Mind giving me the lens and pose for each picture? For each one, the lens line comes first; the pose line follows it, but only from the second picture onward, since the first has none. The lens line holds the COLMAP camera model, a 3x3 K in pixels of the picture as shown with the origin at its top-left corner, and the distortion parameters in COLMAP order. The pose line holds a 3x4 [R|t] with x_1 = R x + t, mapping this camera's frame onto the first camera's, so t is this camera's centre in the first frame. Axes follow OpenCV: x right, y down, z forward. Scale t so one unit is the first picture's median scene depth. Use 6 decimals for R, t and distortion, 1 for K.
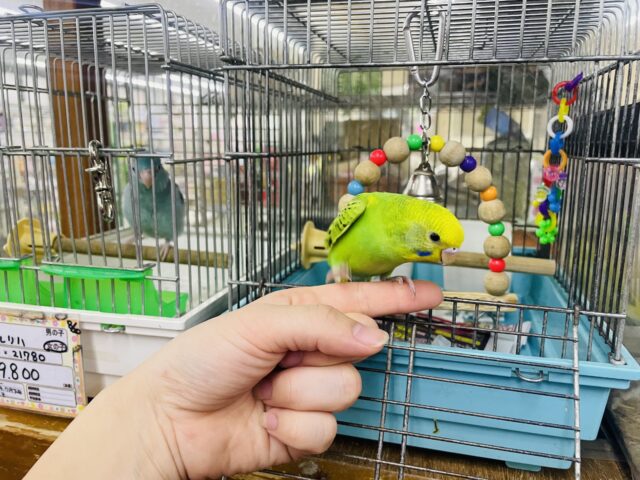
lens RADIAL K [[500.9, 0, 326.4], [0, 500.9, 240.9], [0, 0, 1]] dist [-0.014249, -0.011894]
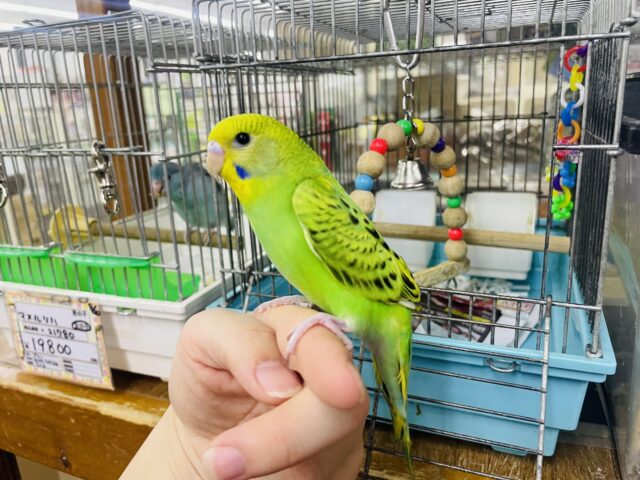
lens RADIAL K [[503.5, 0, 320.0], [0, 503.5, 240.0], [0, 0, 1]] dist [-0.010263, -0.011277]
pose [[0.988088, -0.015830, -0.153074, 0.165520], [0.027781, 0.996701, 0.076255, -0.053026], [0.151362, -0.079599, 0.985268, -0.019845]]
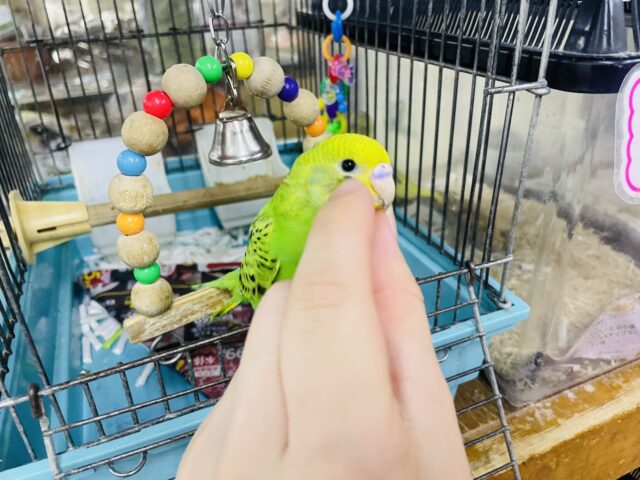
lens RADIAL K [[503.5, 0, 320.0], [0, 503.5, 240.0], [0, 0, 1]] dist [-0.010263, -0.011277]
pose [[0.798663, -0.319885, 0.509716, -0.093509], [0.155996, 0.928115, 0.338034, -0.185457], [-0.581207, -0.190461, 0.791153, 0.377220]]
